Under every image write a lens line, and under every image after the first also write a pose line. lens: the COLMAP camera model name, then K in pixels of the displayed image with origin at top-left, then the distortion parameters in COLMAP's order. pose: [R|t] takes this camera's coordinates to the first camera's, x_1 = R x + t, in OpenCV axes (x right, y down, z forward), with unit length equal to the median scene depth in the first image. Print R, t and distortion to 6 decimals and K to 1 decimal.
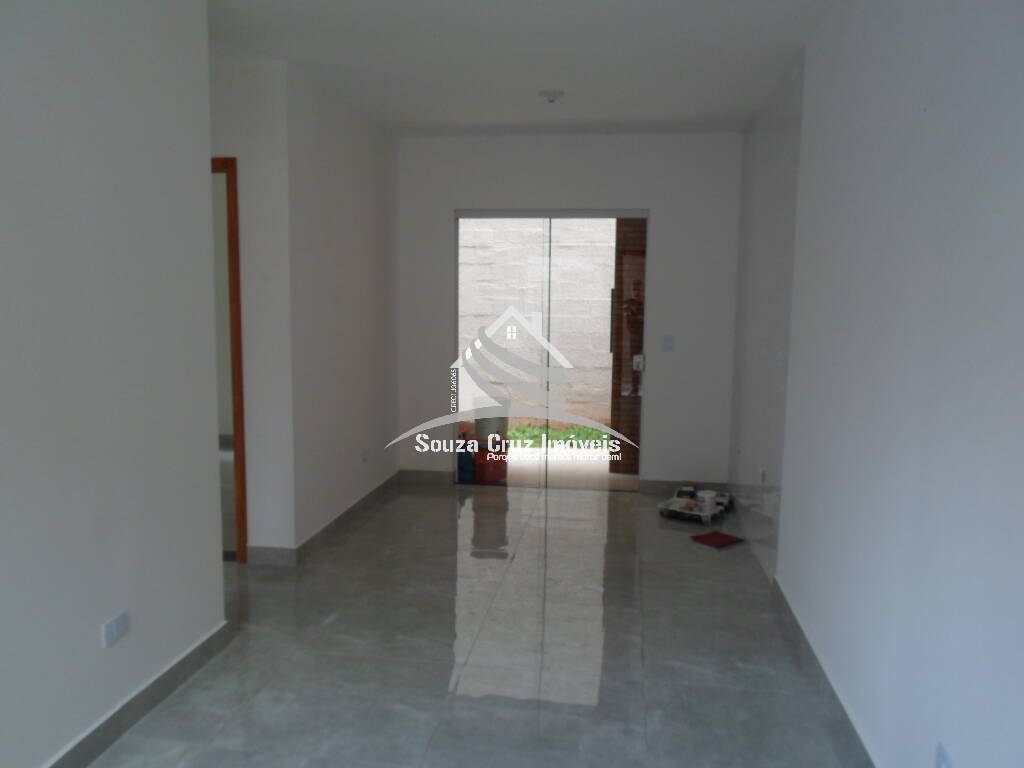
lens RADIAL K [[768.2, 0, 513.2], [0, 768.2, 377.3], [0, 0, 1]] dist [0.000743, -0.001791]
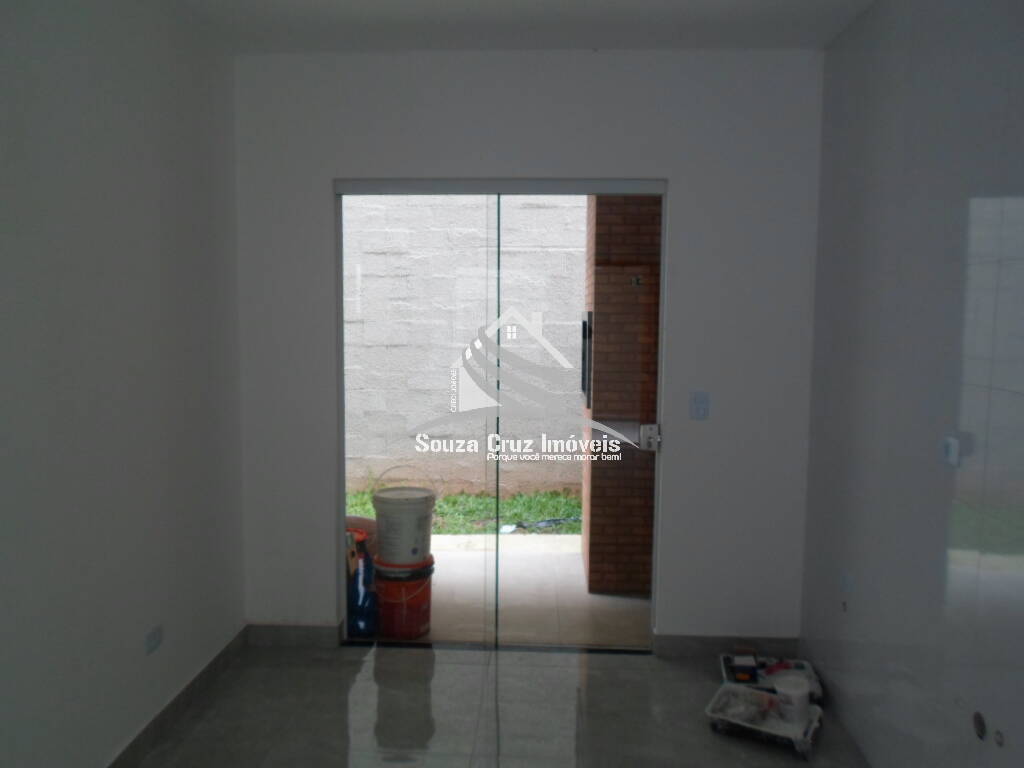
lens RADIAL K [[768.2, 0, 506.6], [0, 768.2, 388.7], [0, 0, 1]] dist [0.000743, -0.001791]
pose [[0.996188, -0.013005, 0.086258, 0.001466], [0.013423, 0.999901, -0.004267, -0.045602], [-0.086194, 0.005409, 0.996264, 0.335958]]
